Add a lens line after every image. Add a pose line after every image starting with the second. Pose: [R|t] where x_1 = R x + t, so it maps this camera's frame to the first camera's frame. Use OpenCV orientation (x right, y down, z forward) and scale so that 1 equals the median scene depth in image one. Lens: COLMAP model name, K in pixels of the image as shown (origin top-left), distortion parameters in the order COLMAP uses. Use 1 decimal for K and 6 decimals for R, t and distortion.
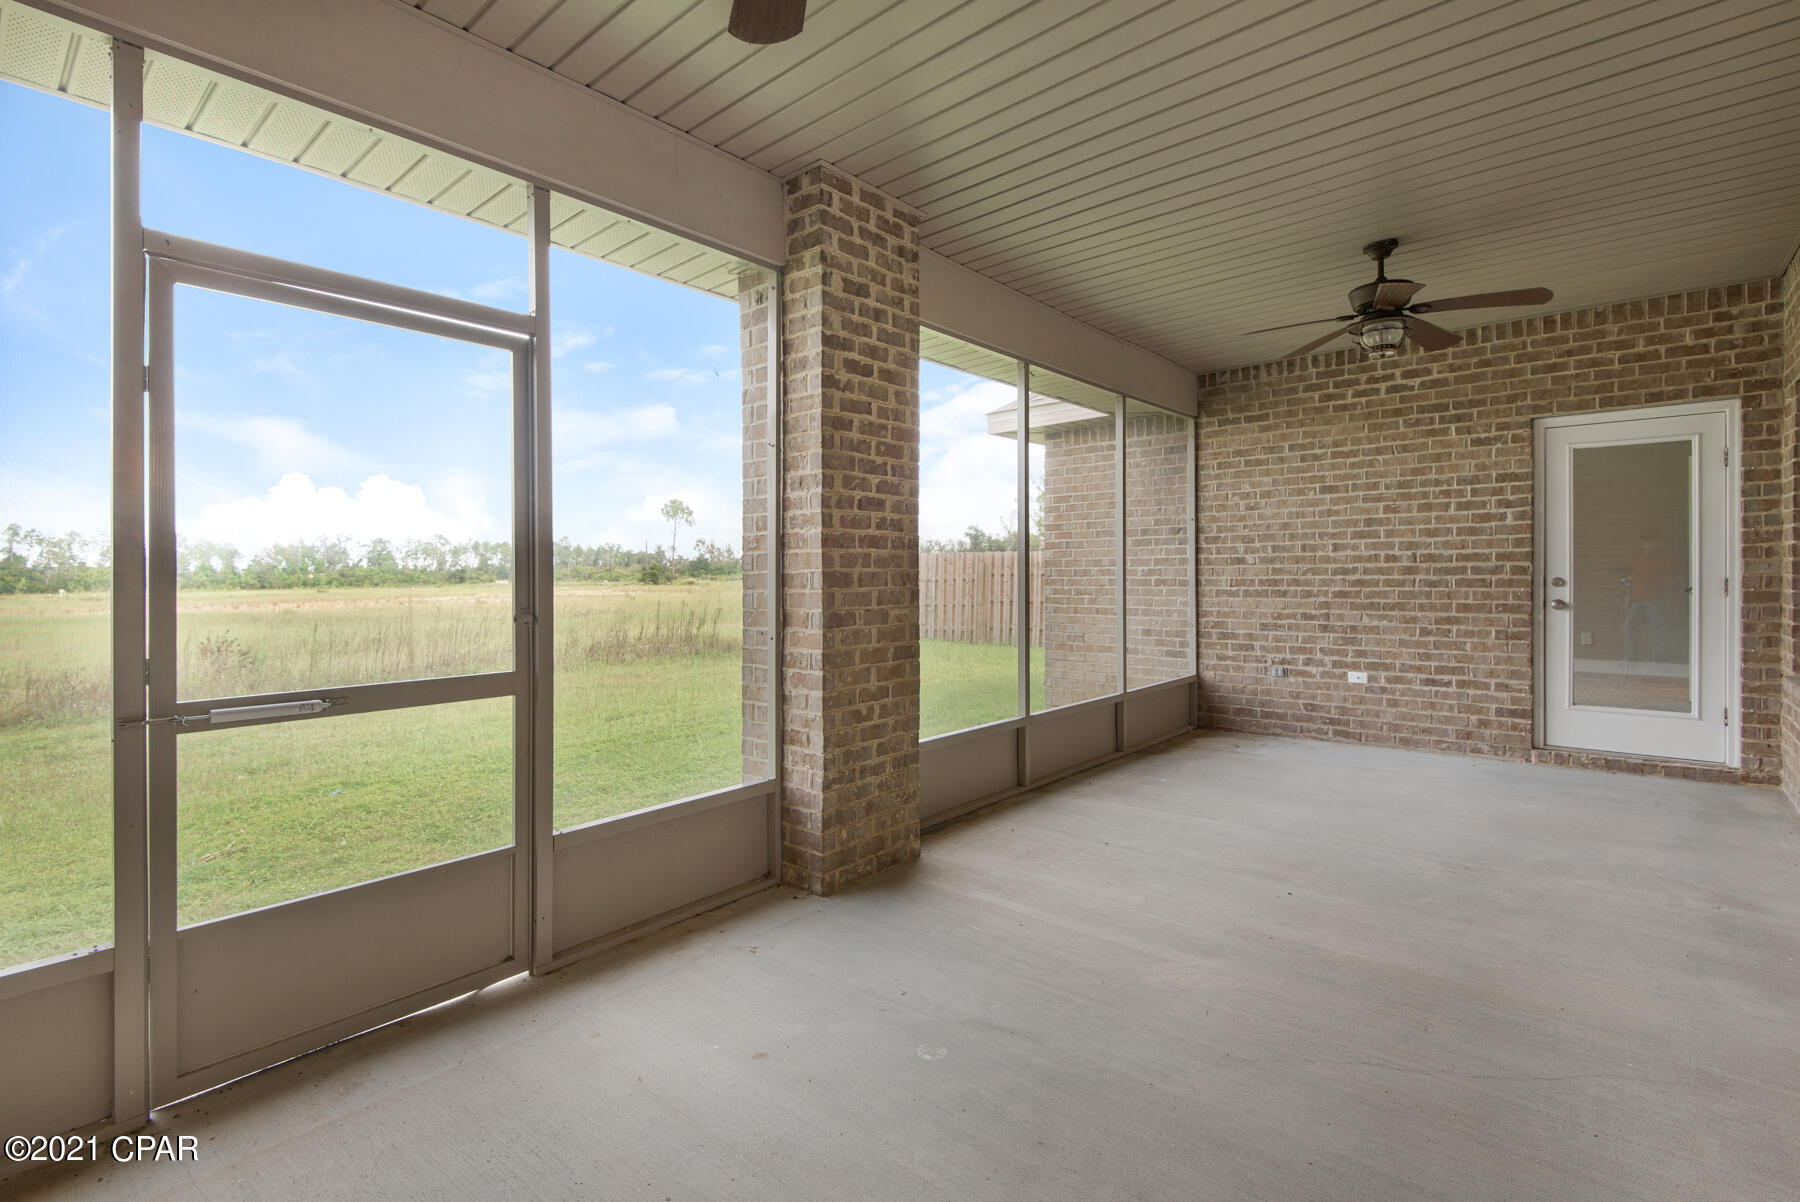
lens RADIAL K [[801.6, 0, 901.6], [0, 801.6, 586.9], [0, 0, 1]] dist [0.016831, -0.000465]
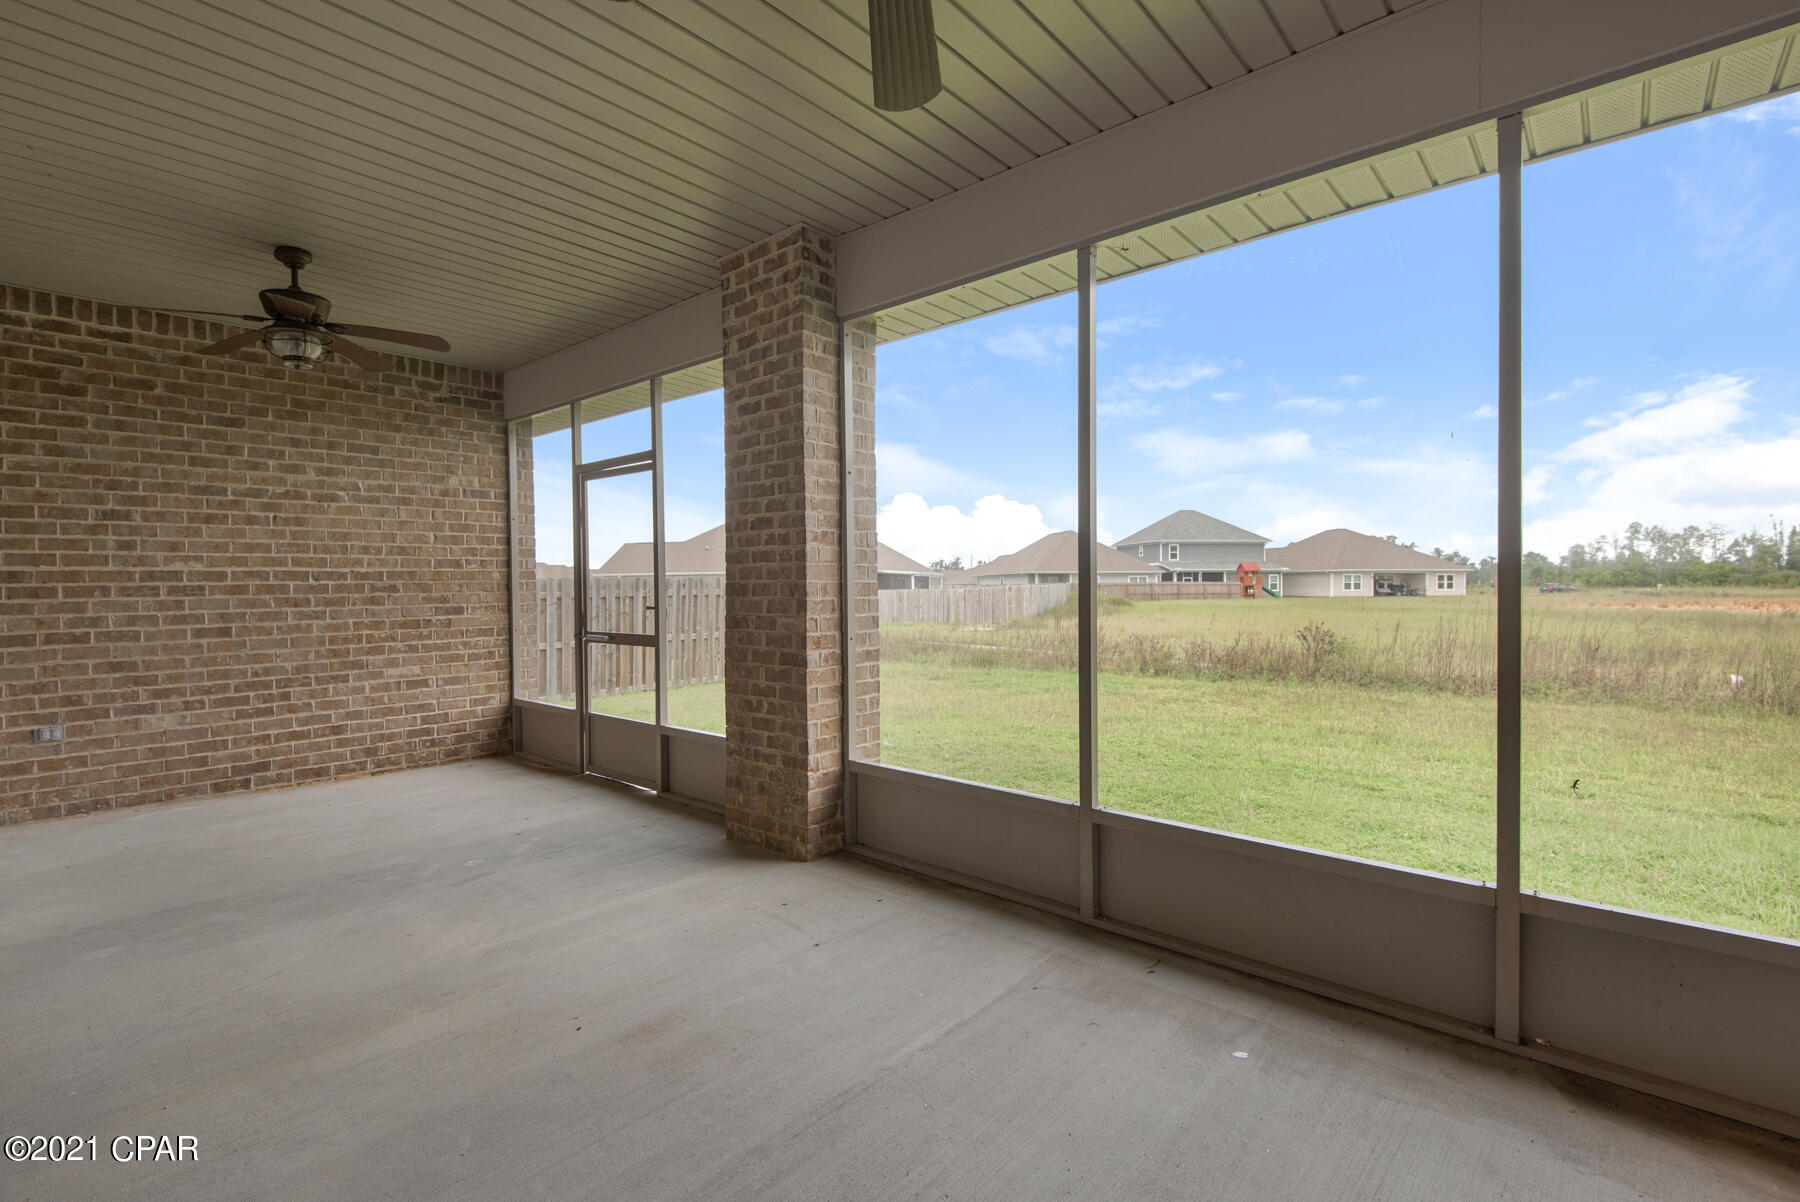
lens RADIAL K [[832.9, 0, 900.0], [0, 832.9, 601.0], [0, 0, 1]] dist [0.020076, -0.000119]
pose [[-0.004277, 0.028005, -0.999599, 0.680810], [-0.004399, 0.999598, 0.028023, -0.016315], [0.999981, 0.004517, -0.004152, 0.715094]]
